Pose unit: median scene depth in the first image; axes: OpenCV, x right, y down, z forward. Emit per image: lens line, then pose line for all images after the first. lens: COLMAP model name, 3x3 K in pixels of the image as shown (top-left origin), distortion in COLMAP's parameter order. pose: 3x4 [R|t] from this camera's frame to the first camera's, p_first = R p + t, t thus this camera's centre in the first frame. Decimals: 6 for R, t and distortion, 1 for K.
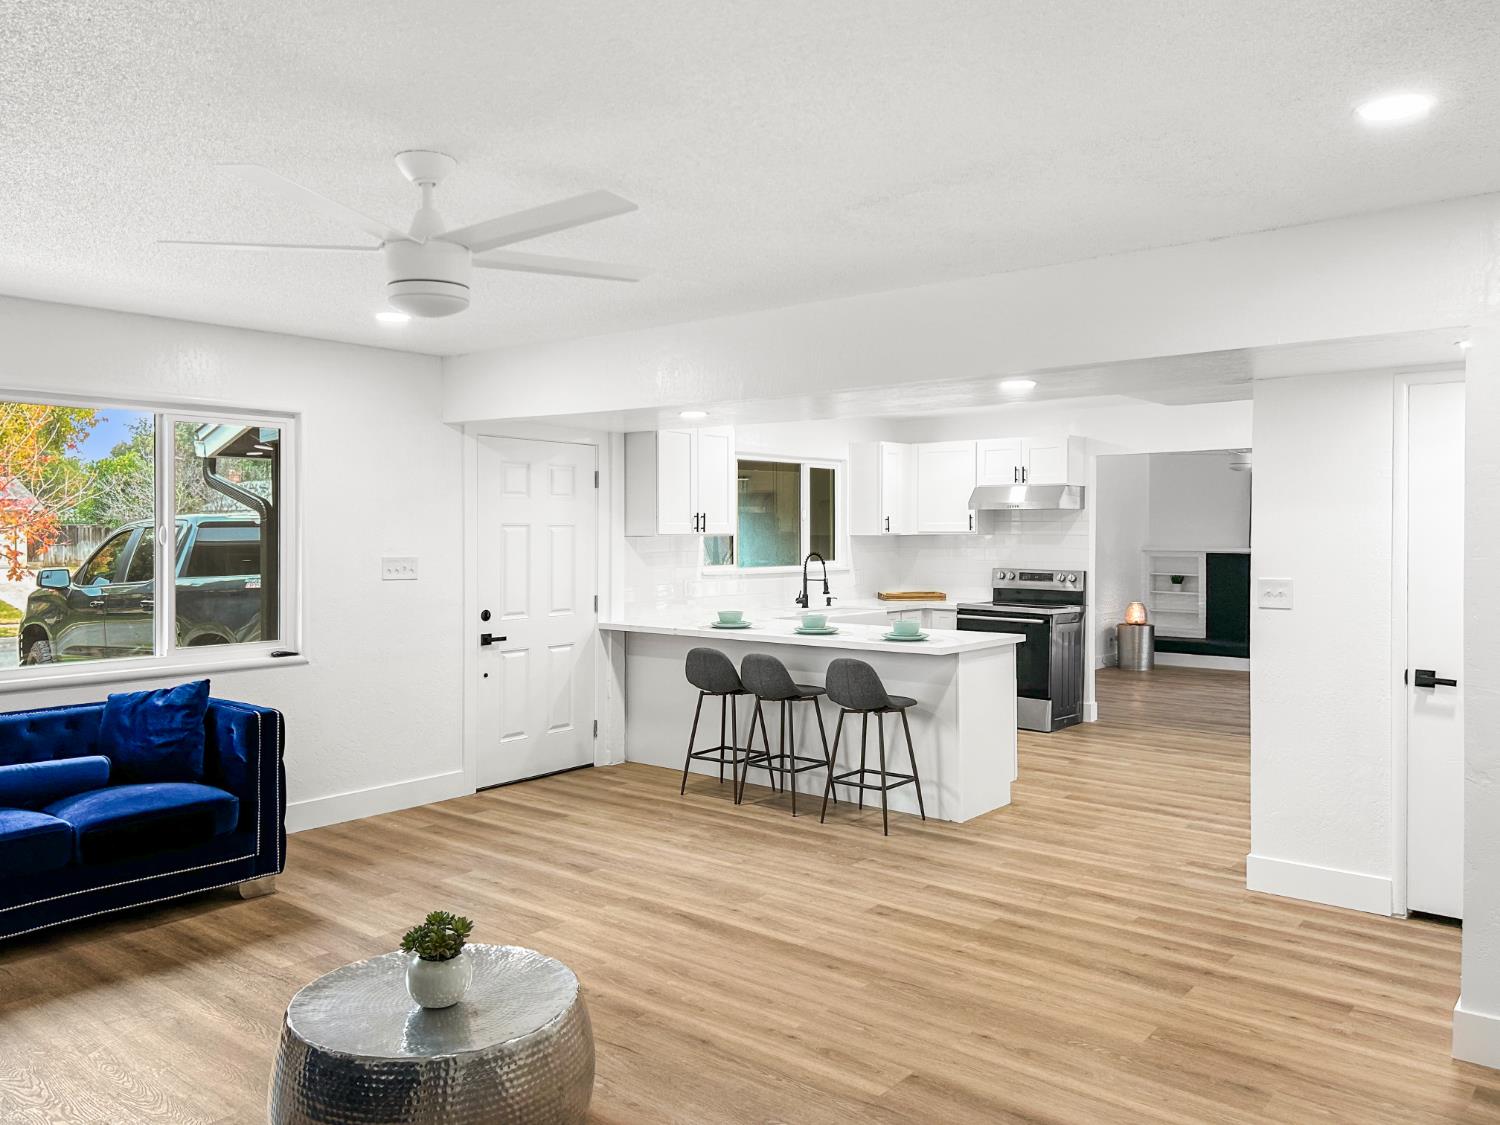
lens RADIAL K [[1127.2, 0, 743.5], [0, 1127.2, 526.9], [0, 0, 1]] dist [0.053427, -0.040833]
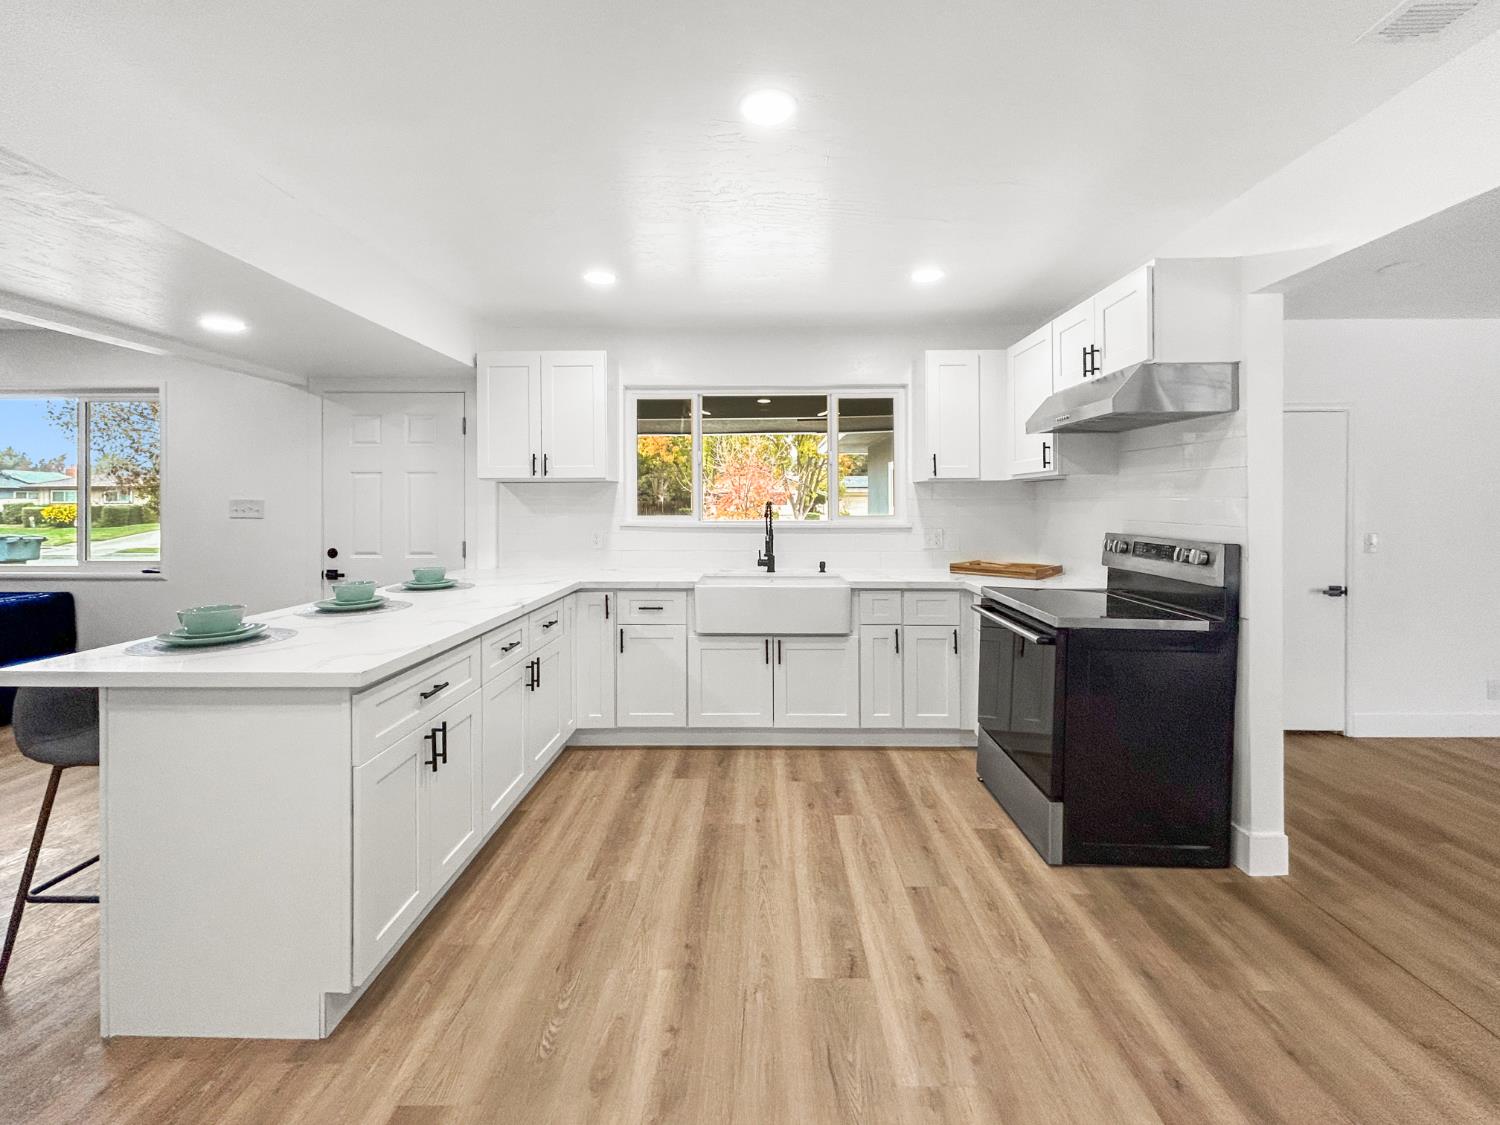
lens RADIAL K [[621.8, 0, 753.2], [0, 621.8, 508.1], [0, 0, 1]] dist [-0.000360, 0.000057]
pose [[0.621316, 0.002553, -0.783556, 0.393618], [0.002911, 0.999980, 0.005566, 0.024007], [0.783554, -0.005739, 0.621297, 0.722159]]
